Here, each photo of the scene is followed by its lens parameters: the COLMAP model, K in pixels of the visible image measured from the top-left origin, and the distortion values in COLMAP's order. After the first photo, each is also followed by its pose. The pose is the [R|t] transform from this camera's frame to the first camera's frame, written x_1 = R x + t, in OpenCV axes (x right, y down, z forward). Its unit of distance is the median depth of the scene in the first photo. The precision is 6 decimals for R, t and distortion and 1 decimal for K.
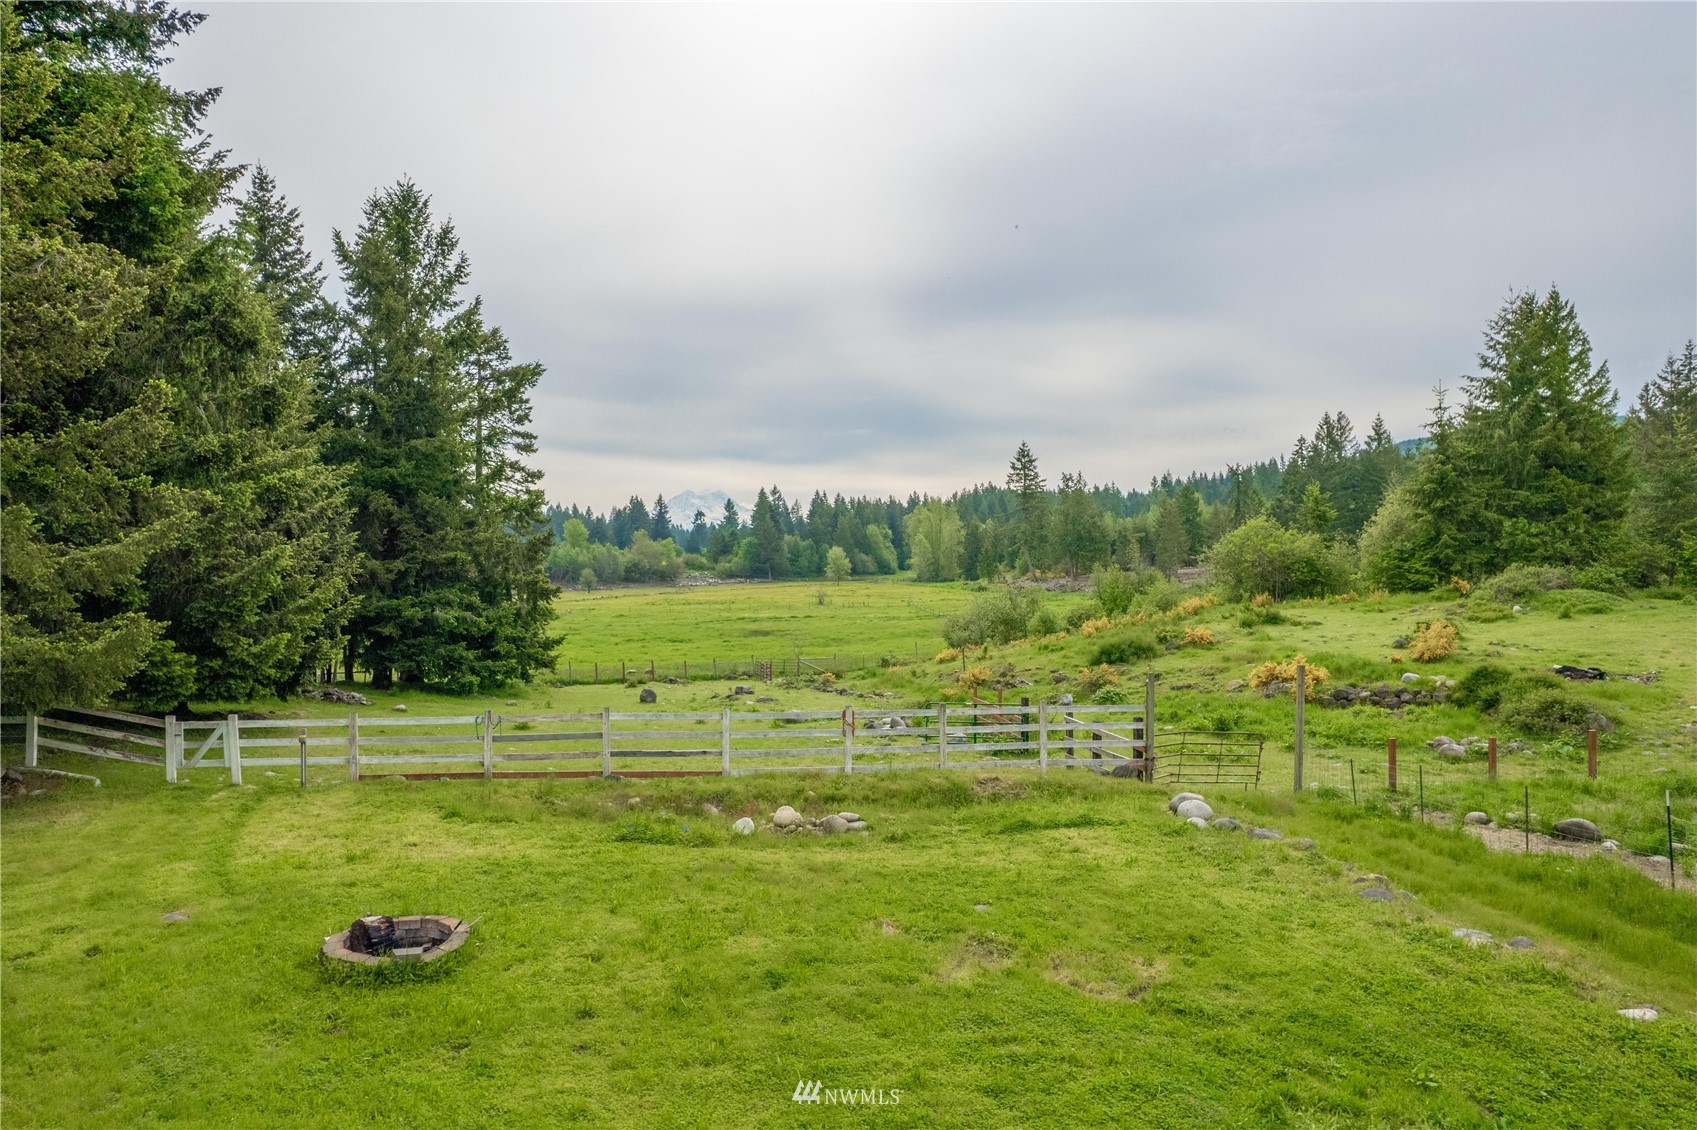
lens RADIAL K [[1082.5, 0, 848.5], [0, 1082.5, 565.0], [0, 0, 1]] dist [-0.074811, 0.055069]
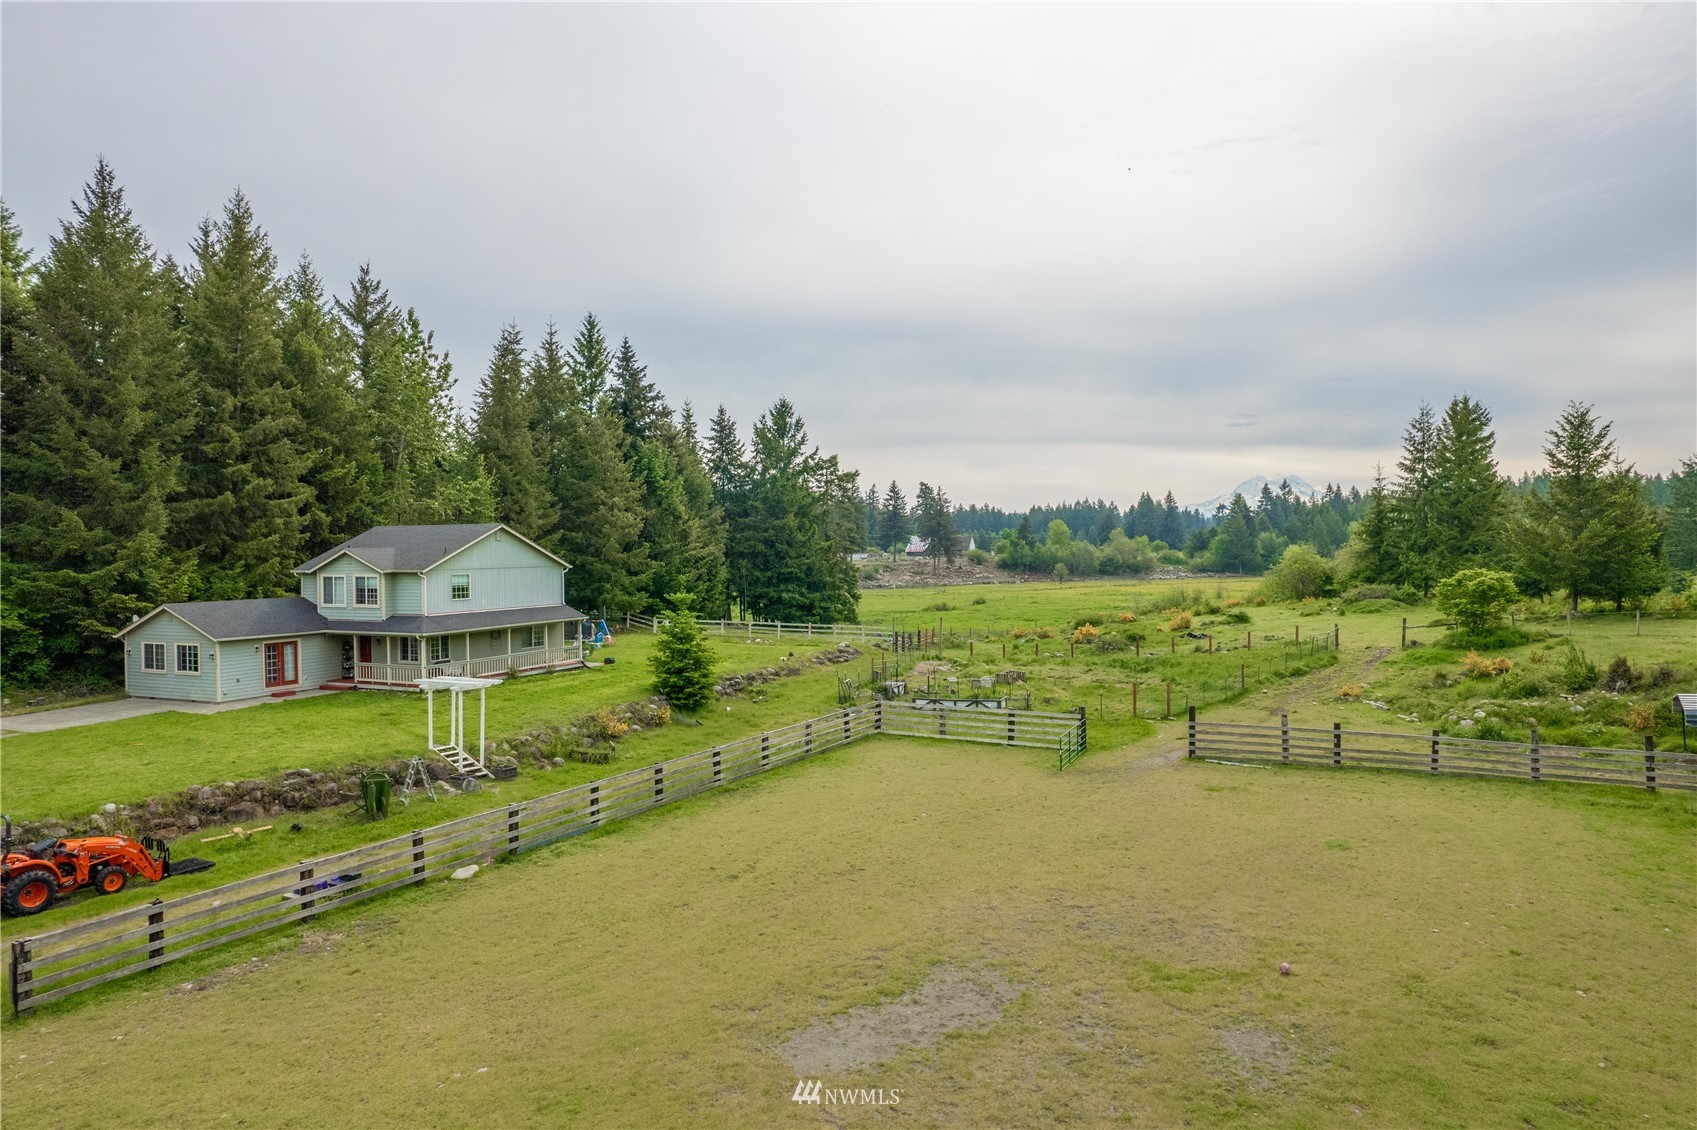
lens RADIAL K [[1082.5, 0, 848.5], [0, 1082.5, 565.0], [0, 0, 1]] dist [-0.074811, 0.055069]
pose [[0.871741, 0.011900, -0.489823, 0.649580], [-0.006626, 0.999900, 0.012499, -0.036718], [0.489923, -0.007650, 0.871732, -0.716197]]
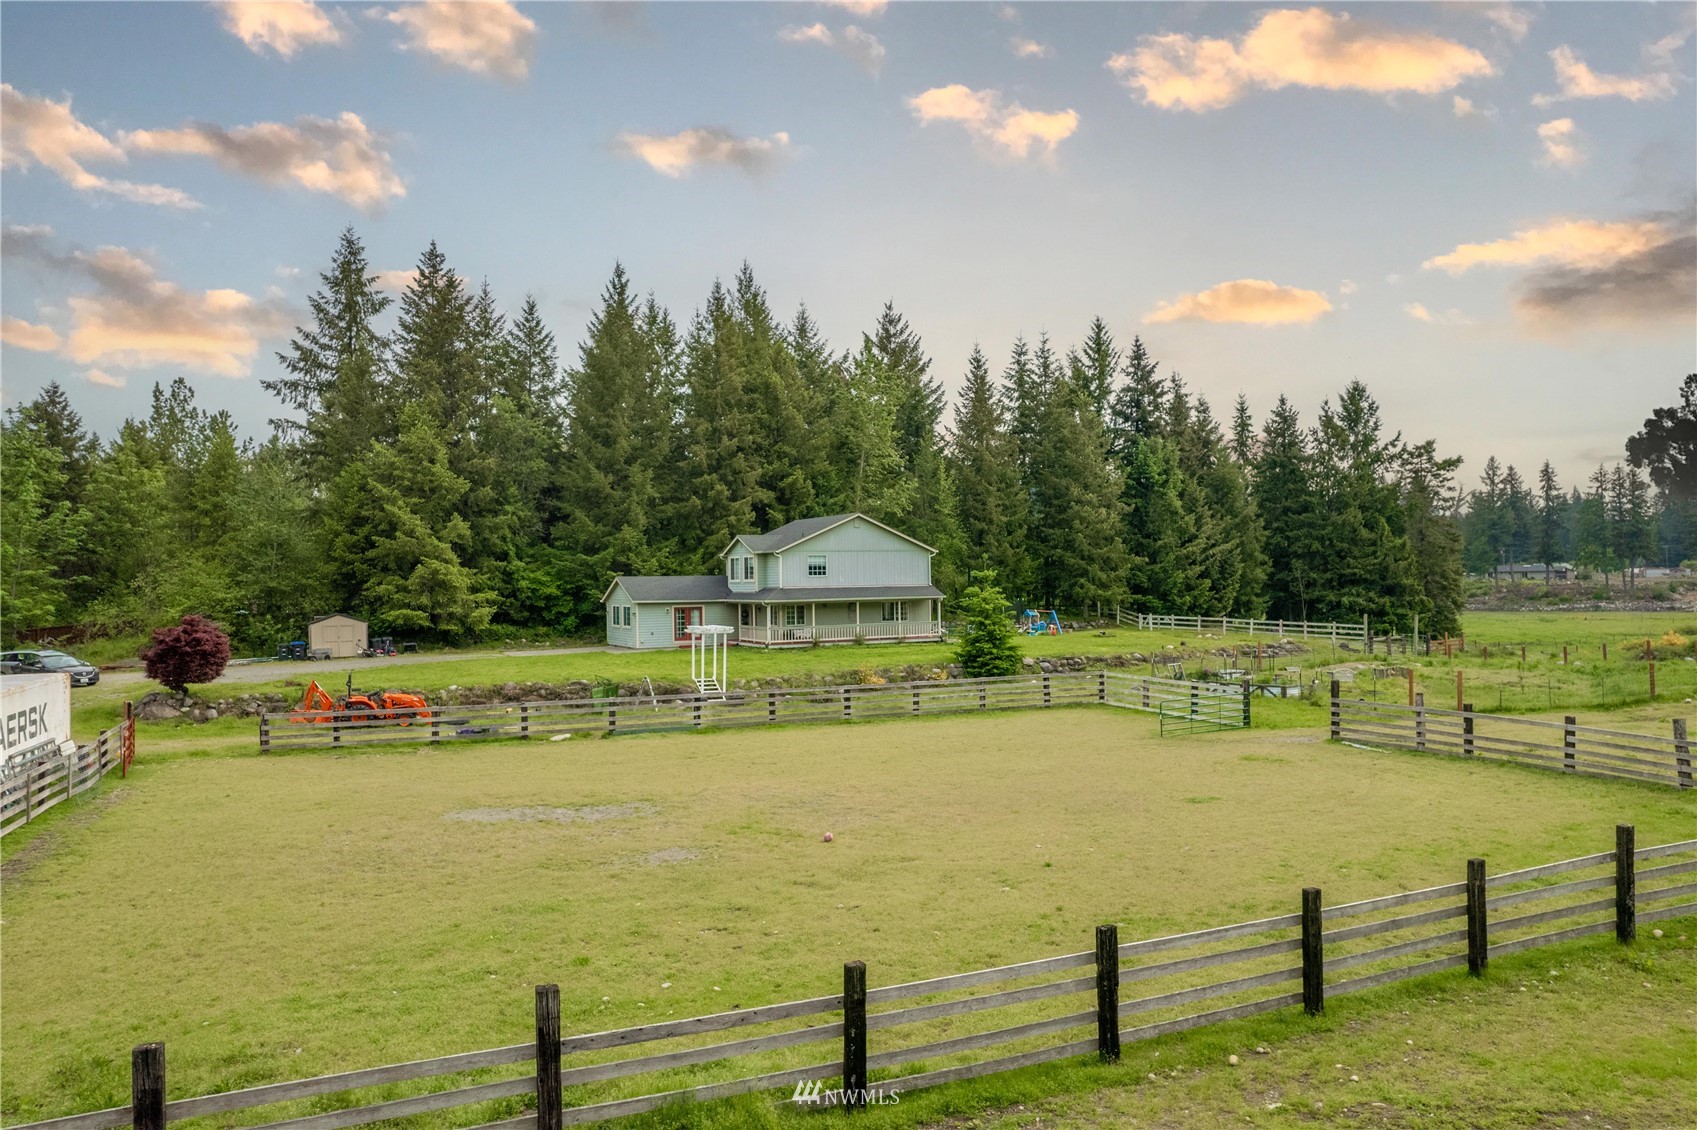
lens RADIAL K [[1140.2, 0, 848.5], [0, 1140.2, 565.0], [0, 0, 1]] dist [-0.059419, 0.001190]
pose [[0.379886, -0.004420, -0.925023, 0.937178], [-0.001101, 0.999986, -0.005230, -0.006025], [0.925033, 0.003005, 0.379875, -0.535181]]
